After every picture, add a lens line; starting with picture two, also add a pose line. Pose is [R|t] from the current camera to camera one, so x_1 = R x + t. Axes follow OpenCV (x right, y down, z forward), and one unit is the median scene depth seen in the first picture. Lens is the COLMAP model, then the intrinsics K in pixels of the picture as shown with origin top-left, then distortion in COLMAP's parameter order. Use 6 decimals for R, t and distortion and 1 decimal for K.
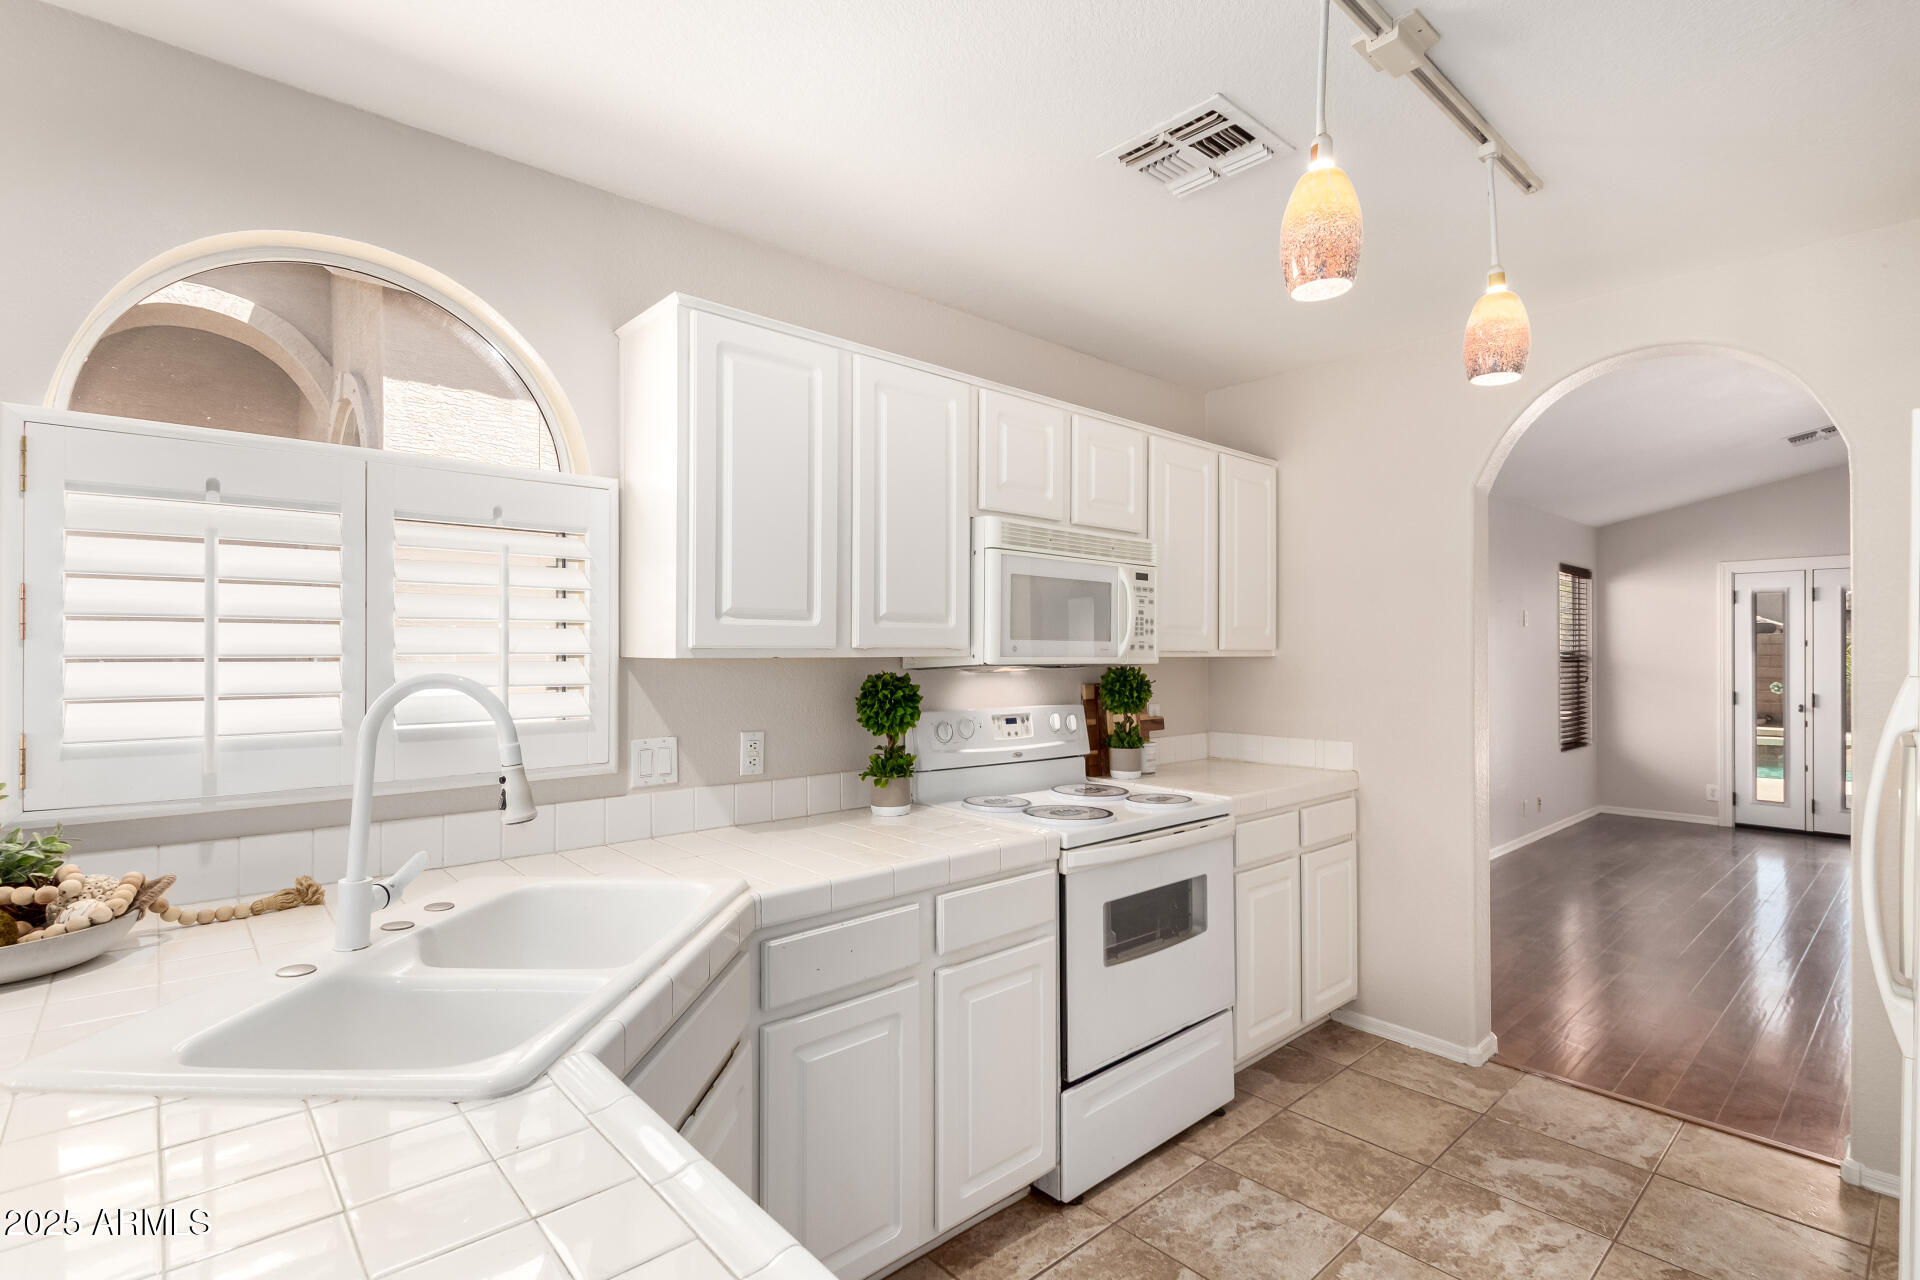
lens RADIAL K [[902.8, 0, 955.7], [0, 902.8, 648.0], [0, 0, 1]] dist [0.007010, -0.001250]
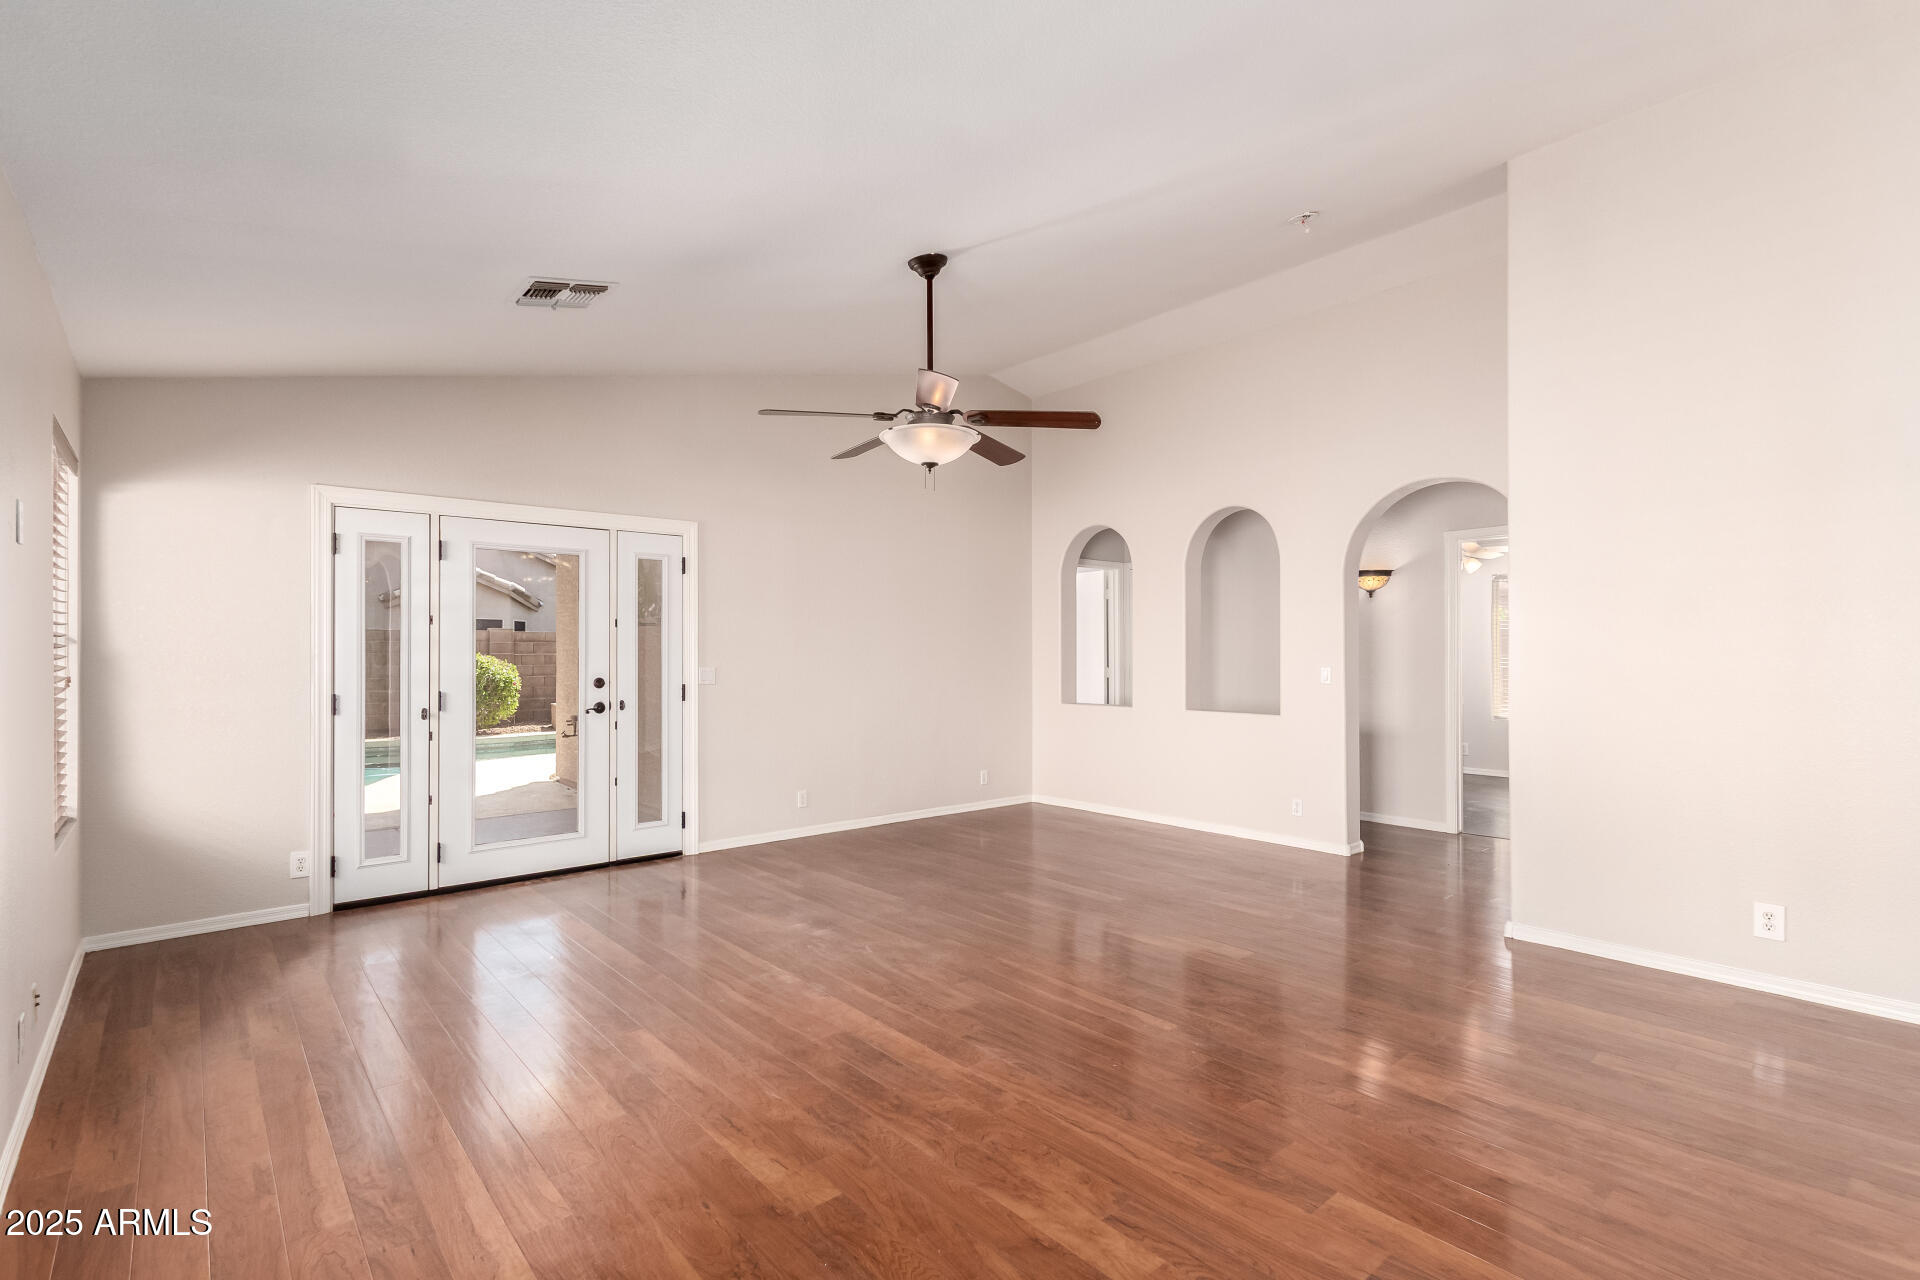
lens RADIAL K [[898.5, 0, 968.6], [0, 898.5, 647.0], [0, 0, 1]] dist [0.014275, -0.000174]
pose [[0.012885, 0.004020, 0.999909, 0.241374], [-0.001984, 0.999990, -0.003995, 0.016990], [-0.999915, -0.001932, 0.012893, 0.557332]]
